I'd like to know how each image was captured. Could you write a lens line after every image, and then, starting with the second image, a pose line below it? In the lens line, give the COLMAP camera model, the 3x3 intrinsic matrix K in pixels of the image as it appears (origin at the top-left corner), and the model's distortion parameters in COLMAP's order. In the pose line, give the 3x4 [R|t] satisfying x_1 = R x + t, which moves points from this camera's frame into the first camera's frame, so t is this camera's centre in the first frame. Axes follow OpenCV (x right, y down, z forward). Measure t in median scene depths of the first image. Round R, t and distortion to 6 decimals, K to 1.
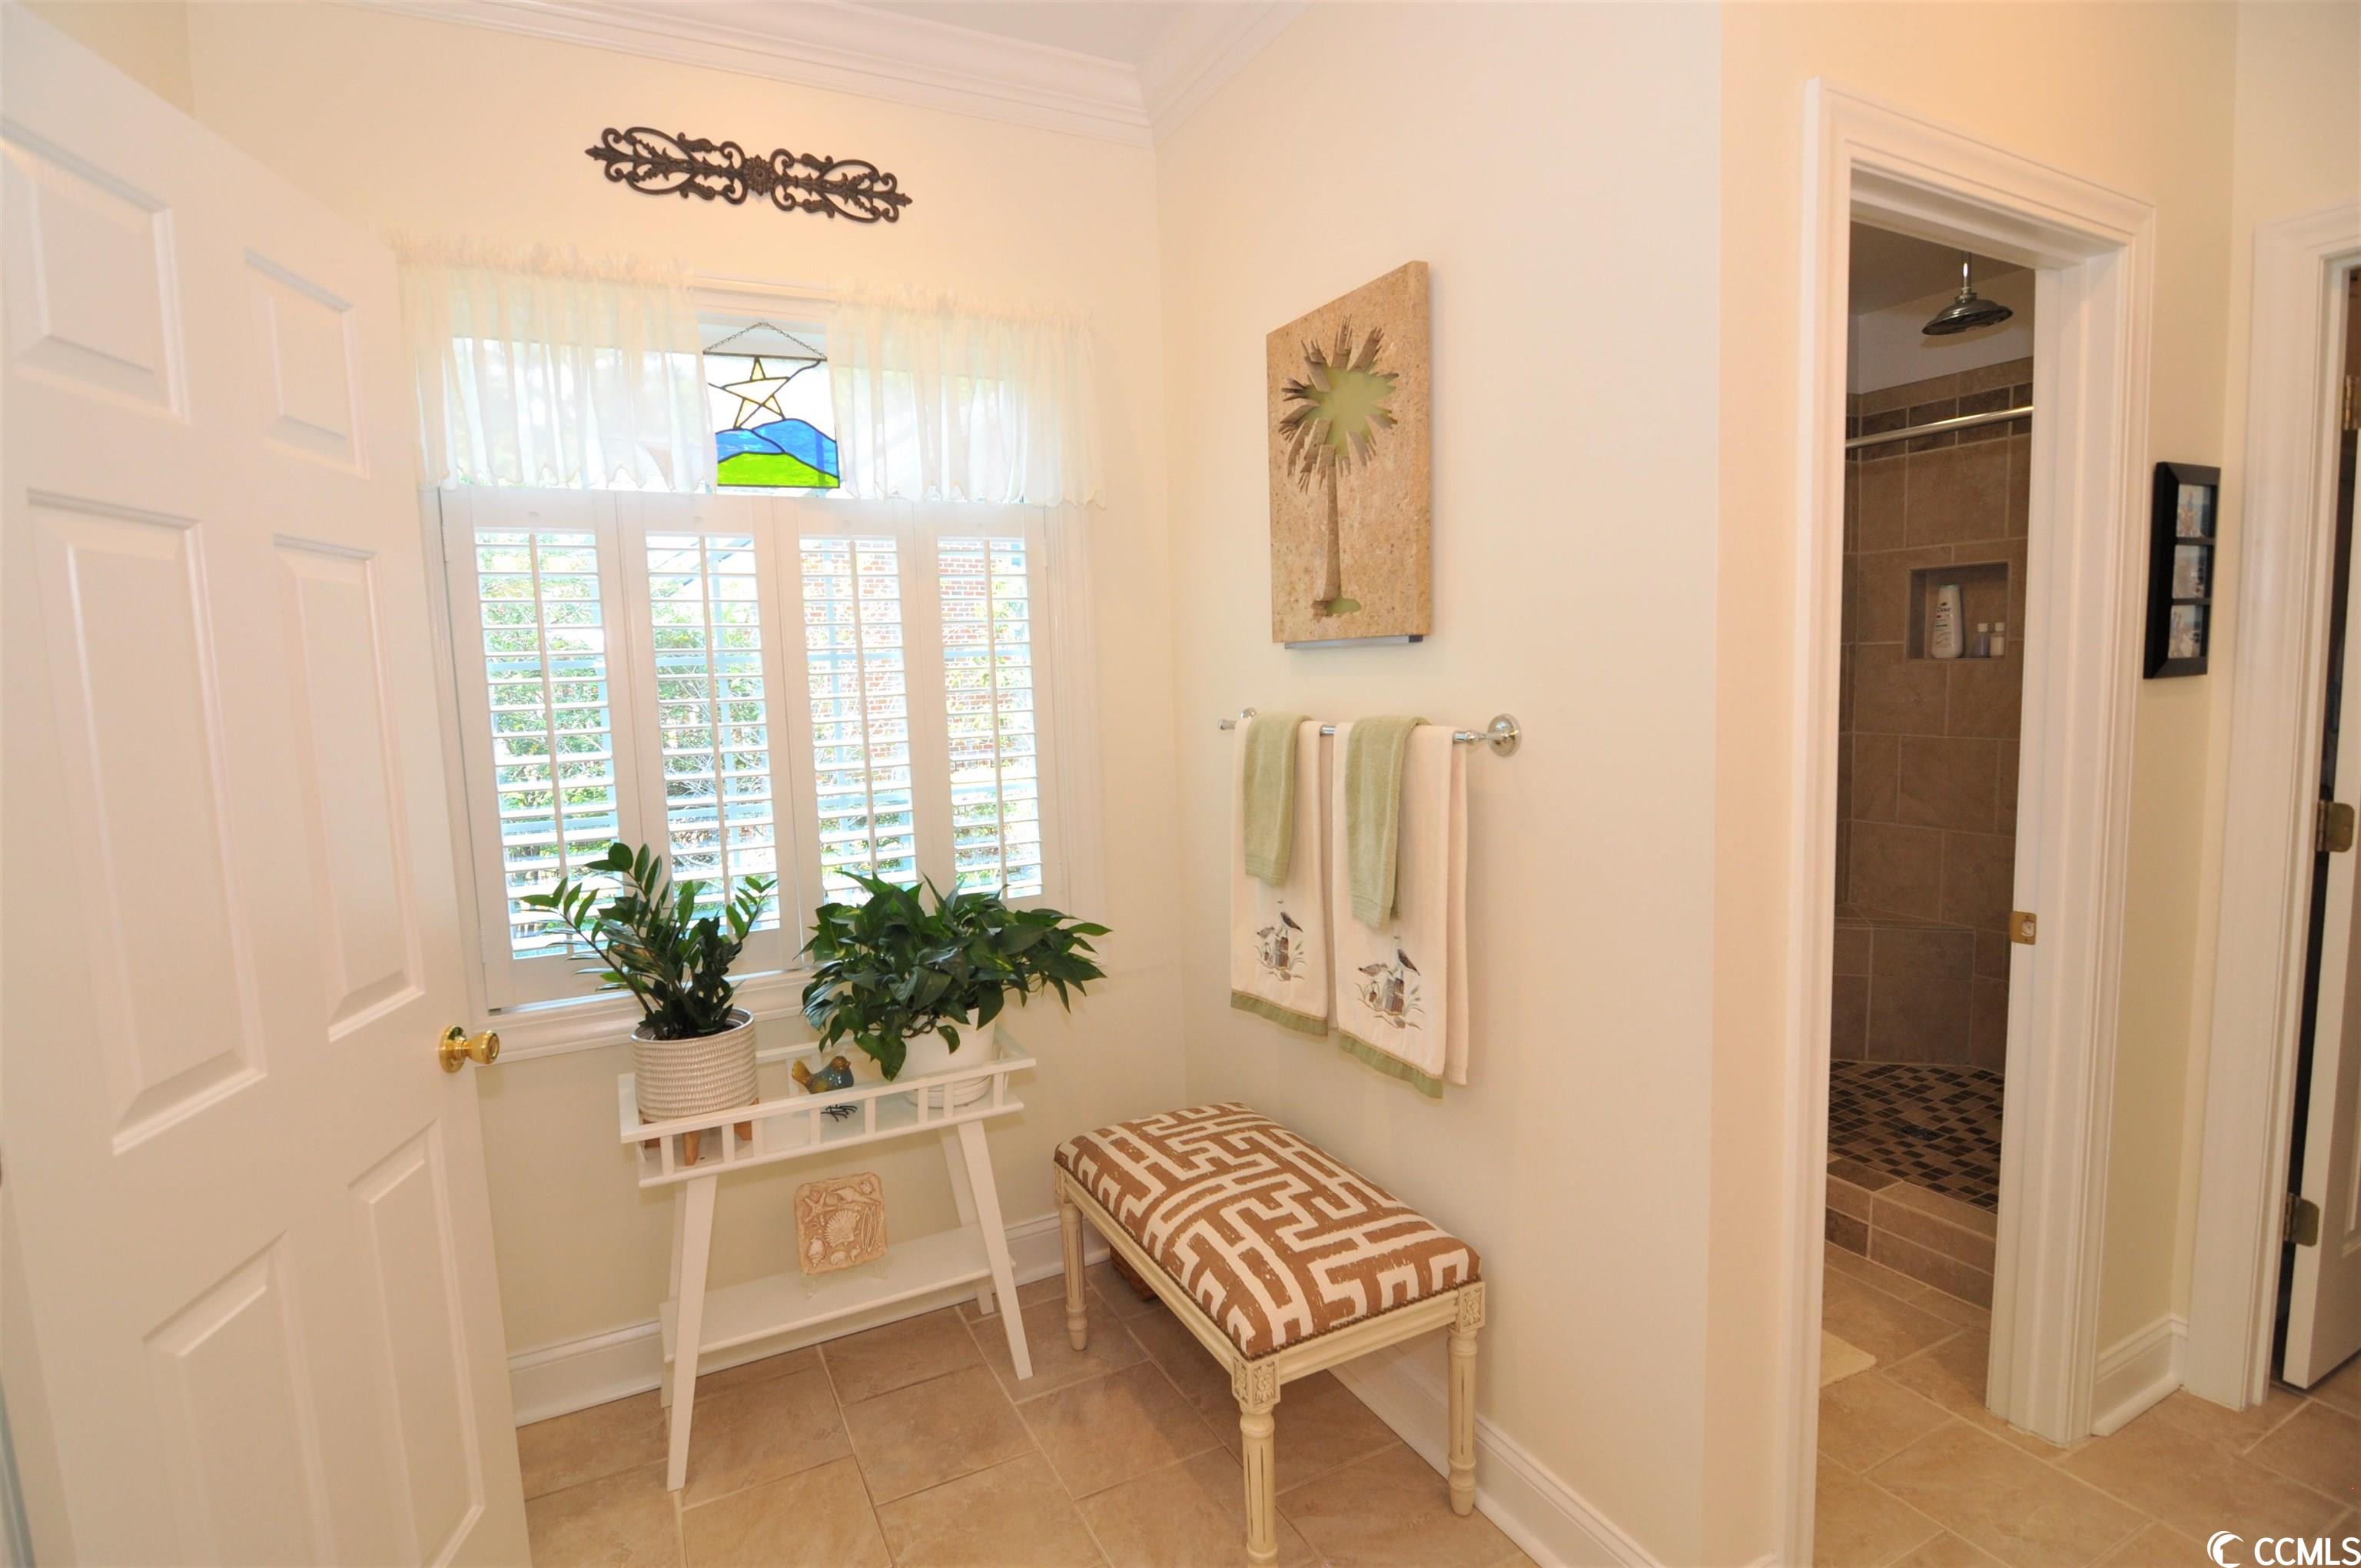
lens RADIAL K [[1127.3, 0, 1178.4], [0, 1127.3, 774.4], [0, 0, 1]] dist [-0.018791, -0.003583]
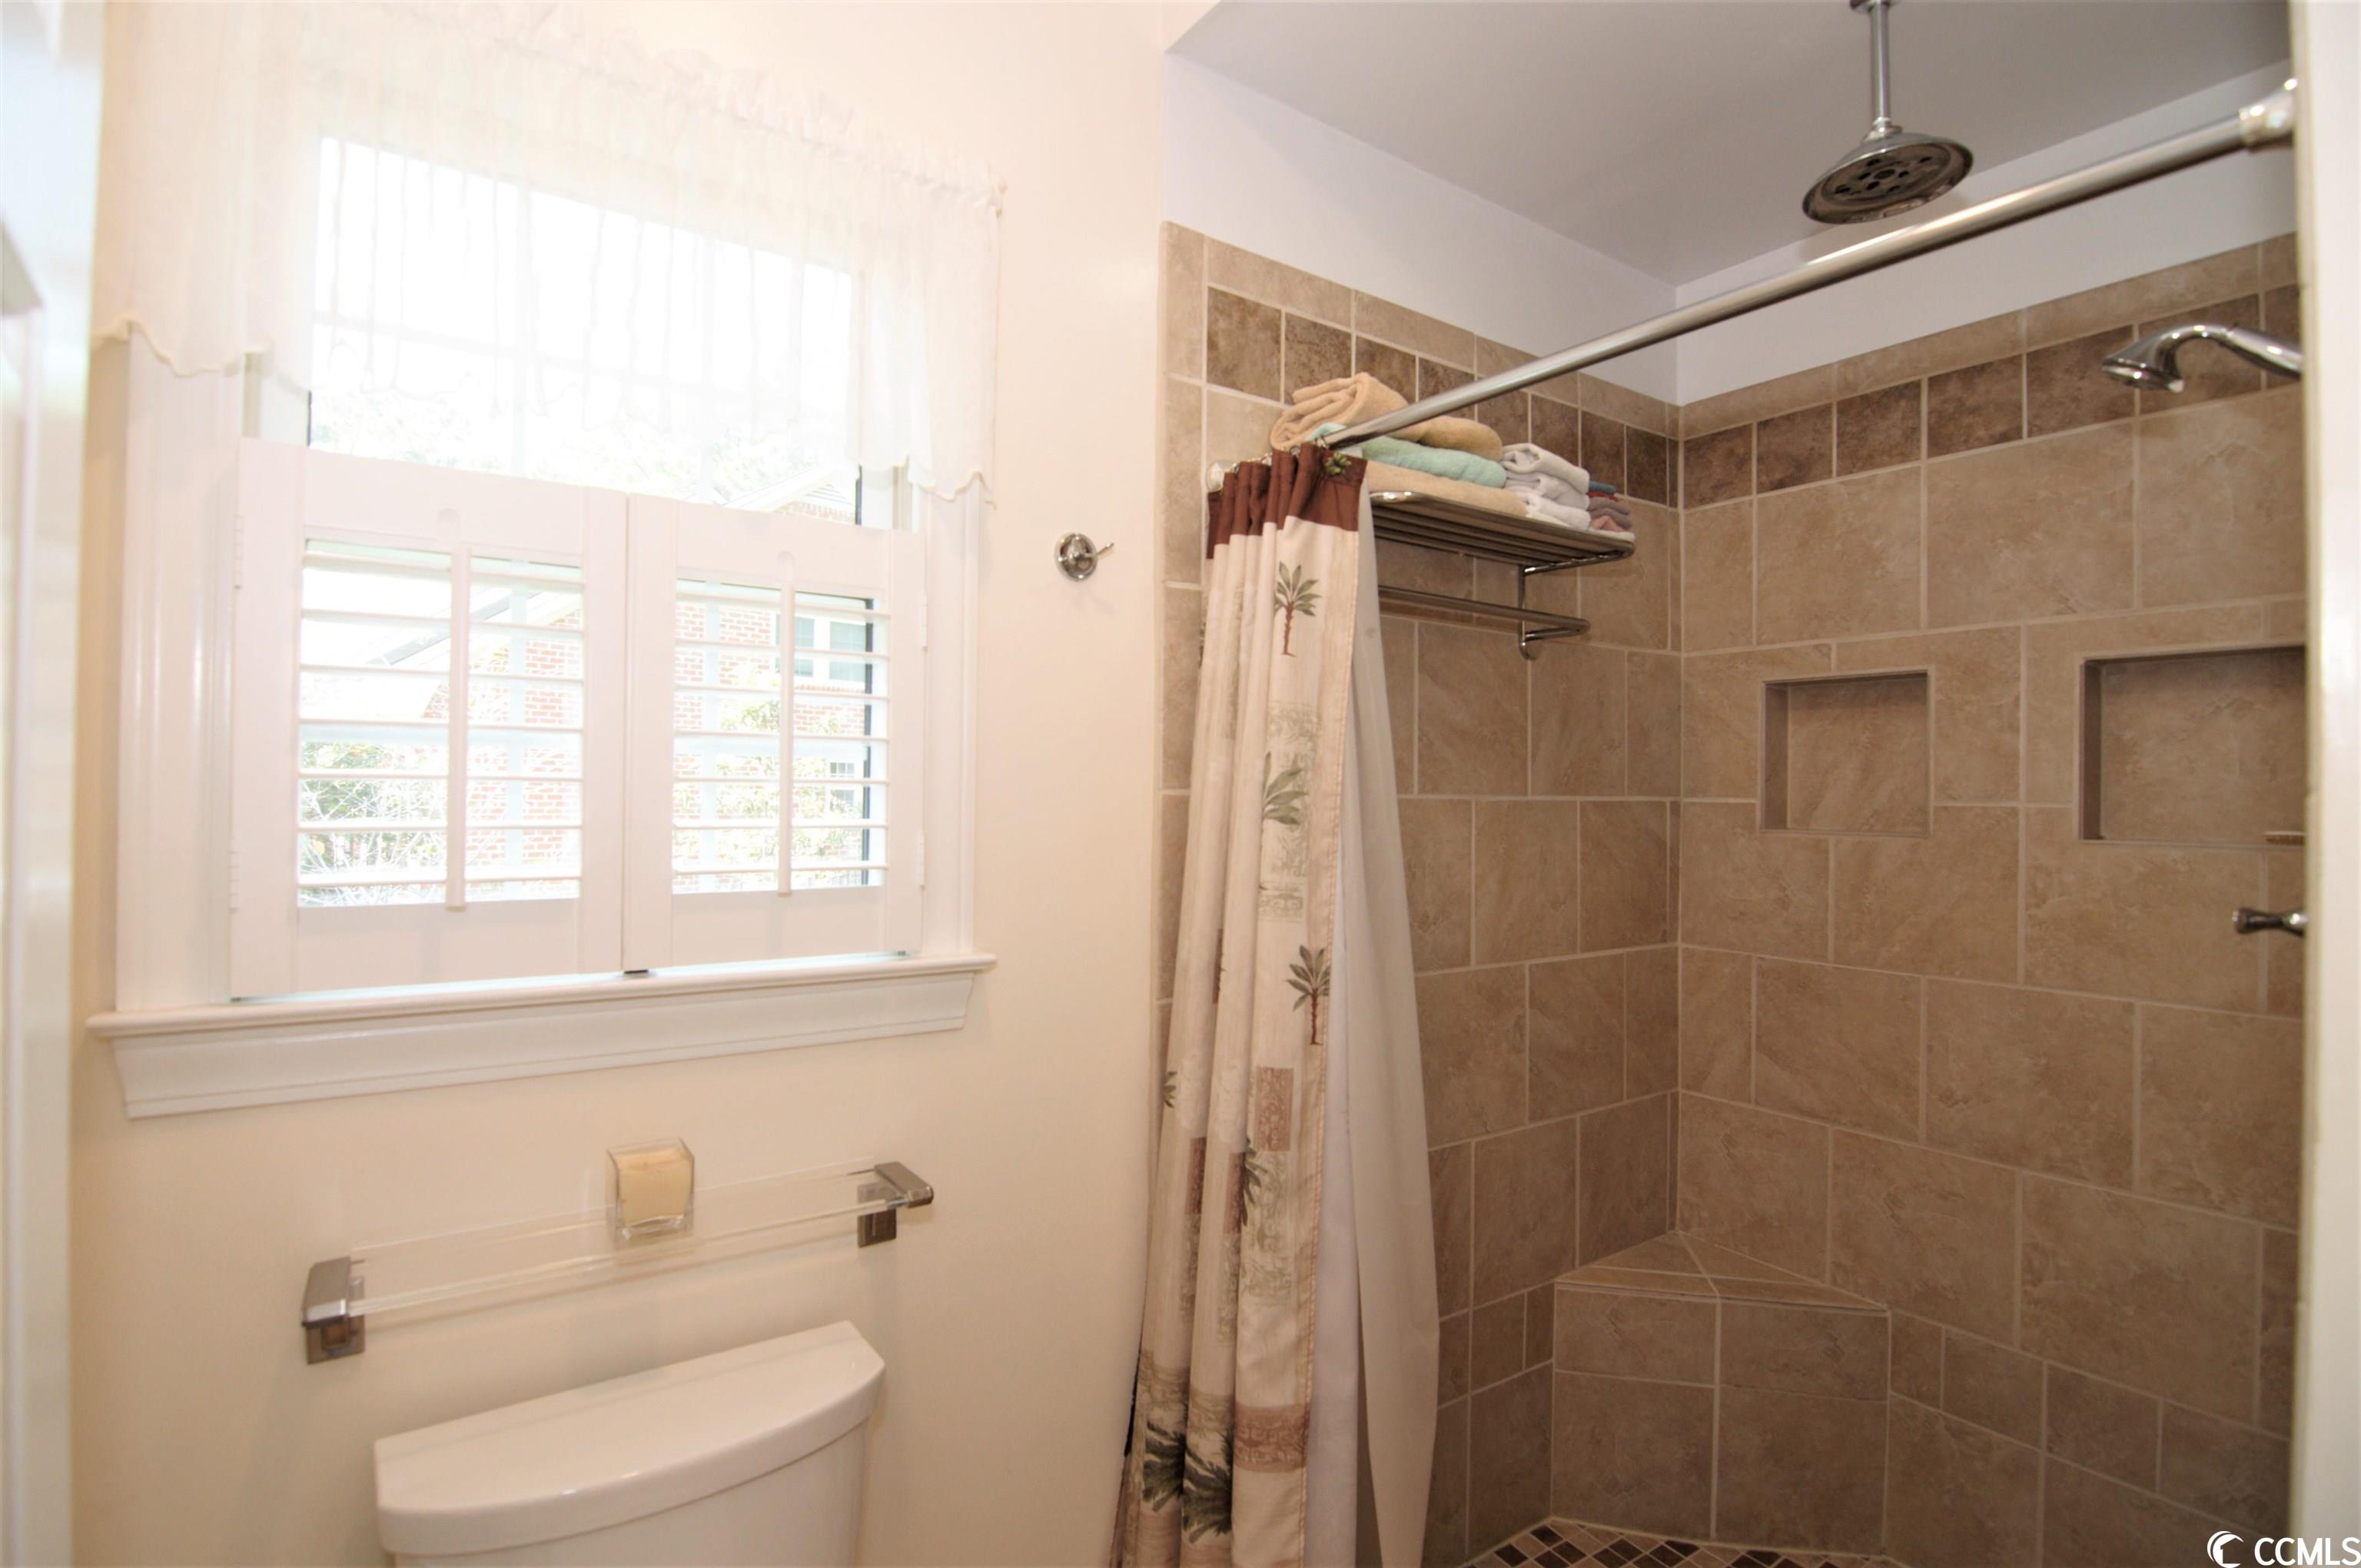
lens RADIAL K [[1161.0, 0, 1182.6], [0, 1161.0, 788.9], [0, 0, 1]] dist [-0.025106, -0.000408]
pose [[0.987837, 0.040434, 0.150142, 0.380132], [-0.024209, 0.993817, -0.108359, -0.075766], [-0.153595, 0.103406, 0.982708, 0.662838]]
